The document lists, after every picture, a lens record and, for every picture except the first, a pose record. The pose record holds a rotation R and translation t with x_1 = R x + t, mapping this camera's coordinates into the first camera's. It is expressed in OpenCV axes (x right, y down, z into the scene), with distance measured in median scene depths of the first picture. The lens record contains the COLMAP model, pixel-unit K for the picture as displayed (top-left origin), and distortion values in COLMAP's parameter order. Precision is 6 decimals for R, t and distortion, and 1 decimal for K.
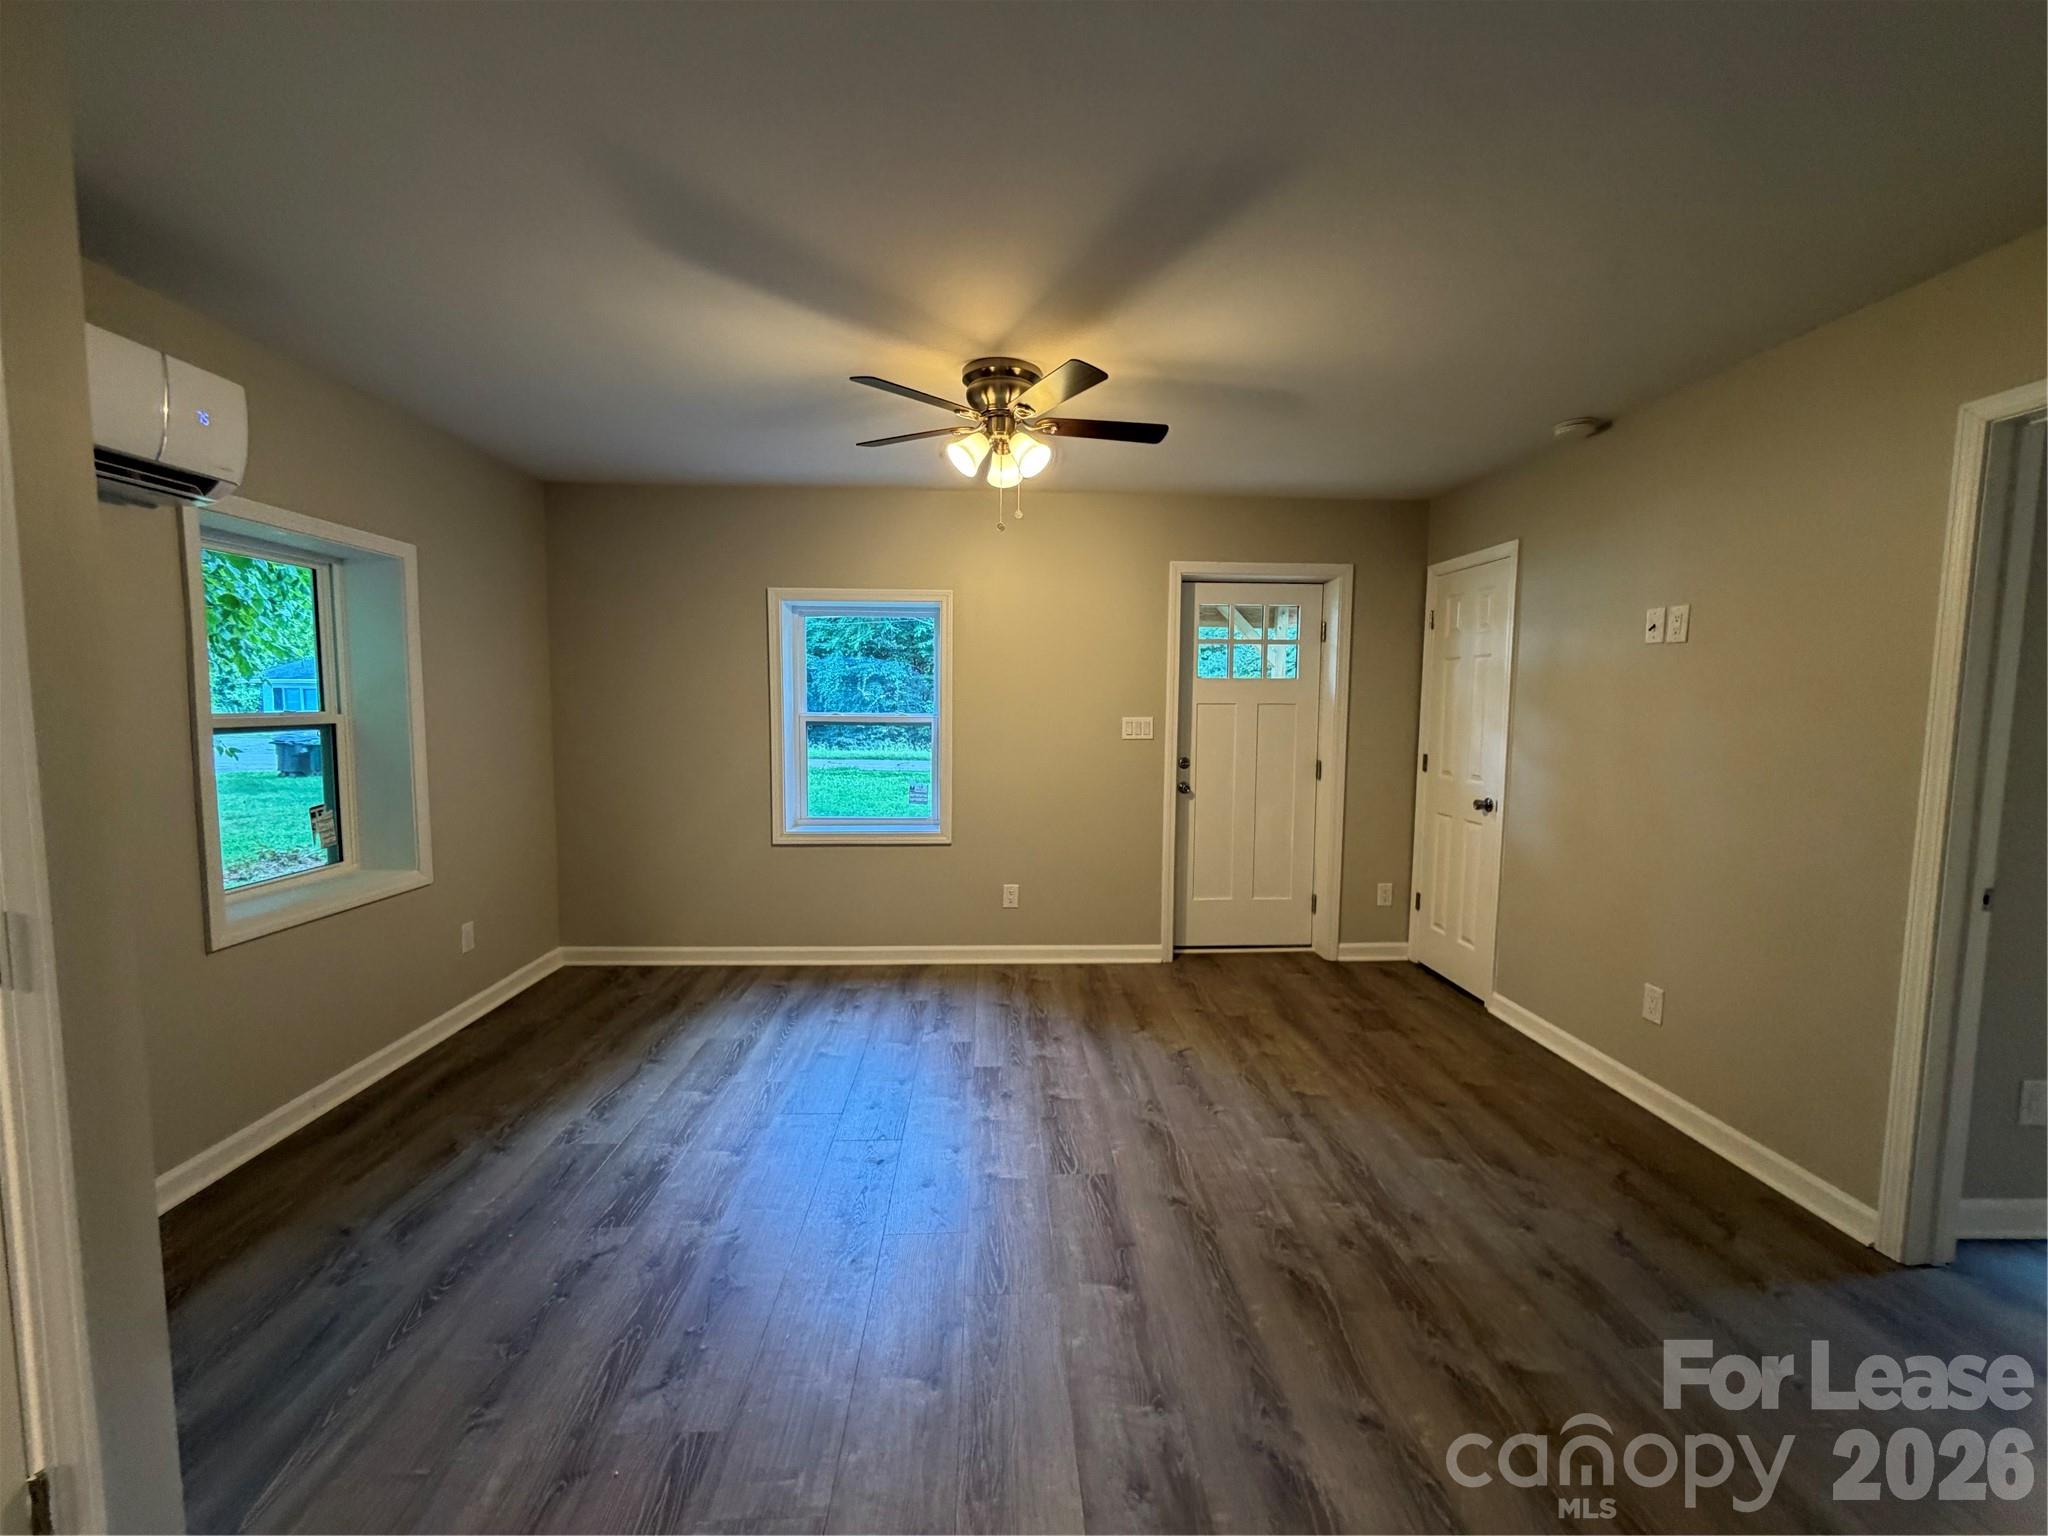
lens RADIAL K [[814.5, 0, 1029.6], [0, 814.5, 768.5], [0, 0, 1]] dist [-0.001443, 0.000089]
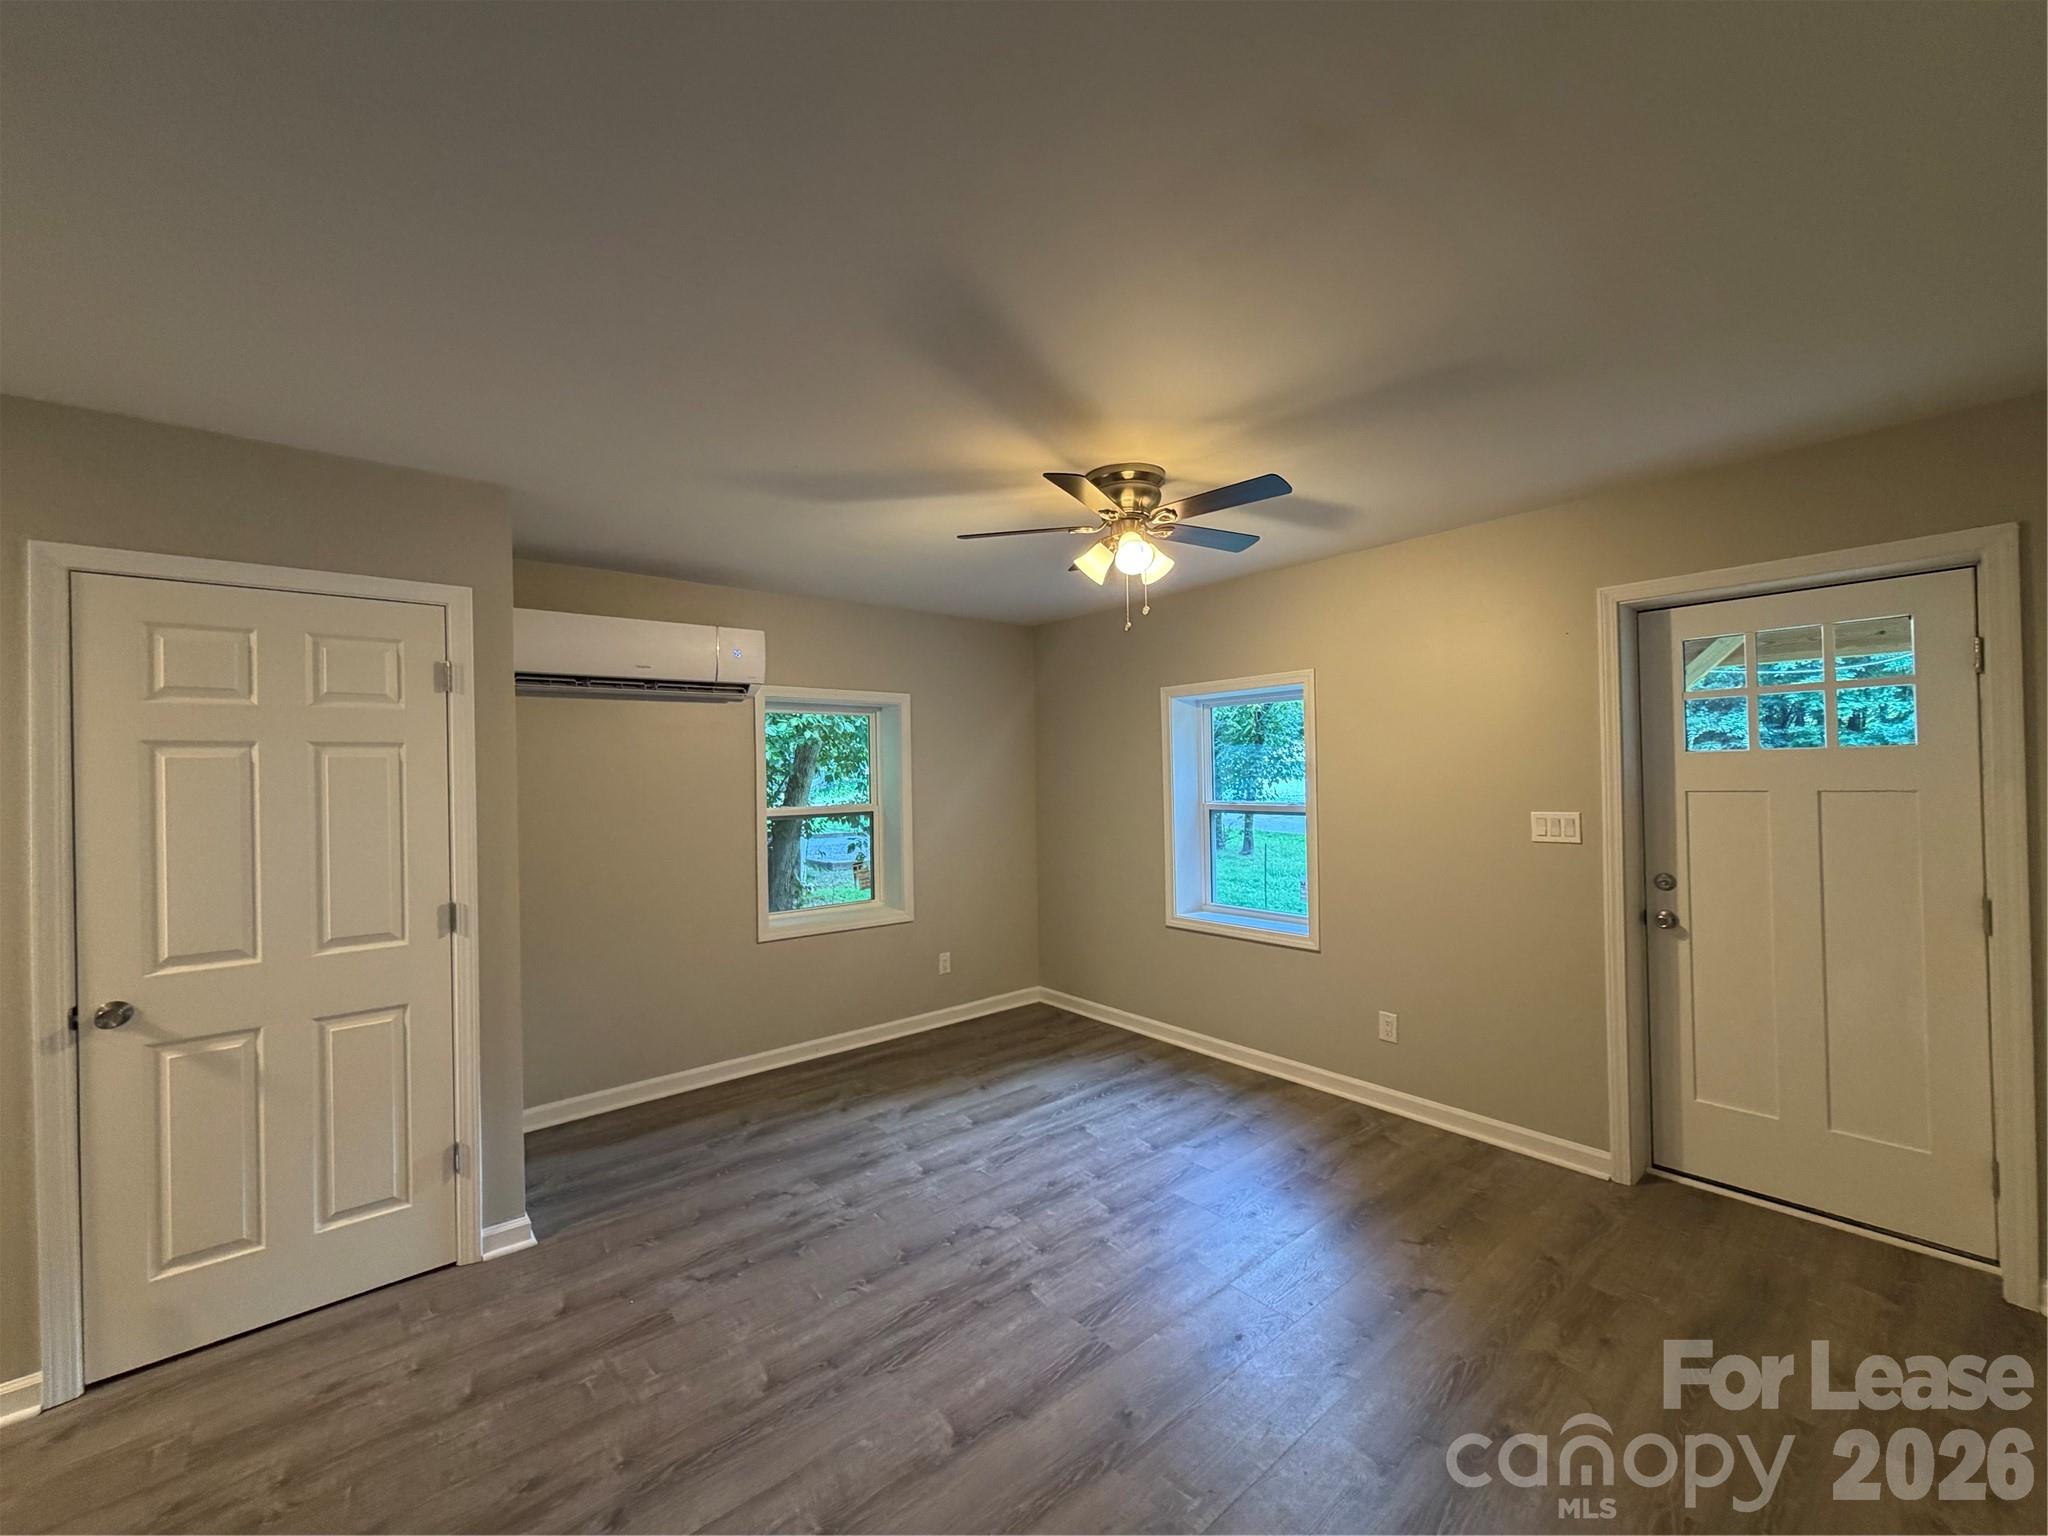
lens RADIAL K [[814.5, 0, 1027.3], [0, 814.5, 764.6], [0, 0, 1]] dist [-0.001443, 0.000089]
pose [[0.602857, -0.029728, -0.797295, 0.521749], [-0.041965, 0.996741, -0.068896, -0.043054], [0.796745, 0.074993, 0.599645, 0.247972]]
